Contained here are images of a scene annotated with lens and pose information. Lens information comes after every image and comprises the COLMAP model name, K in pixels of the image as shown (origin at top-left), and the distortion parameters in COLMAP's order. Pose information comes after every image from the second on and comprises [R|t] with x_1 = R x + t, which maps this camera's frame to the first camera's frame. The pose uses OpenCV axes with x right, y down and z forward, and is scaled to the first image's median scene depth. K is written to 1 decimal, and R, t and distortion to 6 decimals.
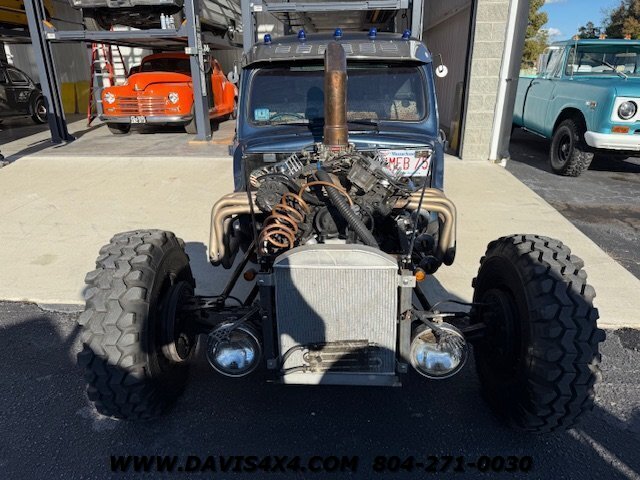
lens RADIAL K [[452.3, 0, 319.7], [0, 452.3, 231.3], [0, 0, 1]] dist [-0.000756, 0.000689]
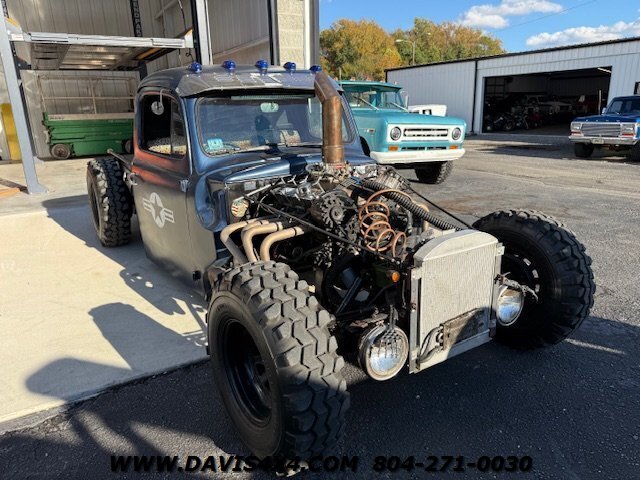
lens RADIAL K [[451.1, 0, 322.3], [0, 451.1, 235.3], [0, 0, 1]] dist [0.005486, -0.004290]
pose [[0.816790, -0.165479, 0.552695, -0.500873], [0.206065, 0.978470, -0.011573, -0.012826], [-0.538880, 0.123344, 0.833304, 0.106034]]
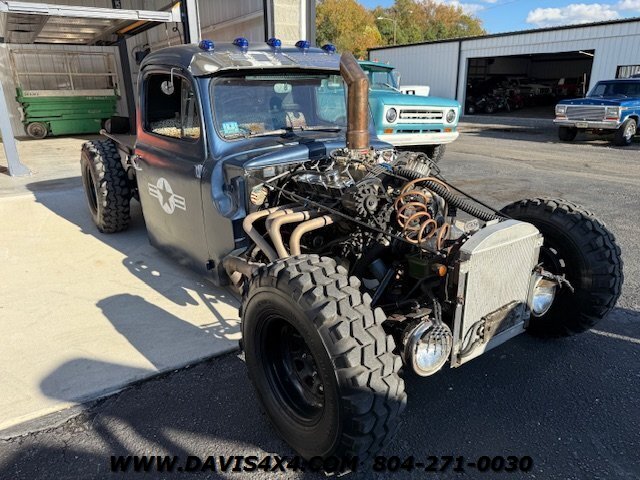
lens RADIAL K [[451.2, 0, 320.0], [0, 451.2, 240.0], [0, 0, 1]] dist [0.006426, -0.005010]
pose [[0.792555, -0.194337, 0.578005, -0.551572], [0.205023, 0.977601, 0.047564, -0.044147], [-0.574301, 0.080807, 0.814646, 0.176089]]
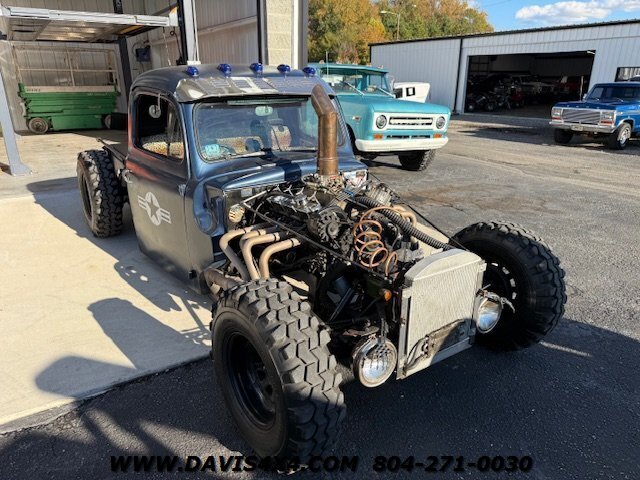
lens RADIAL K [[450.4, 0, 315.6], [0, 450.4, 240.0], [0, 0, 1]] dist [0.010621, -0.007857]
pose [[0.801683, -0.187551, 0.567565, -0.539482], [0.185548, 0.980679, 0.061979, -0.085060], [-0.568223, 0.055623, 0.820993, 0.078188]]
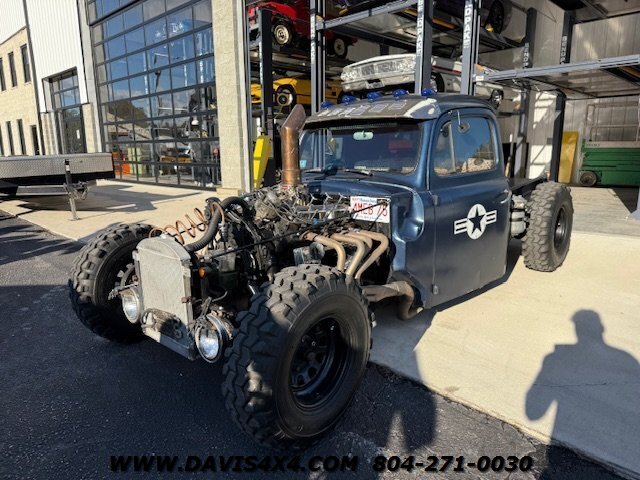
lens RADIAL K [[455.7, 0, 325.0], [0, 455.7, 241.1], [0, 0, 1]] dist [0.001352, -0.001839]
pose [[0.778545, 0.127093, -0.614585, 0.714684], [-0.205274, 0.976984, -0.058002, 0.006257], [0.593068, 0.171316, 0.786715, 0.091003]]
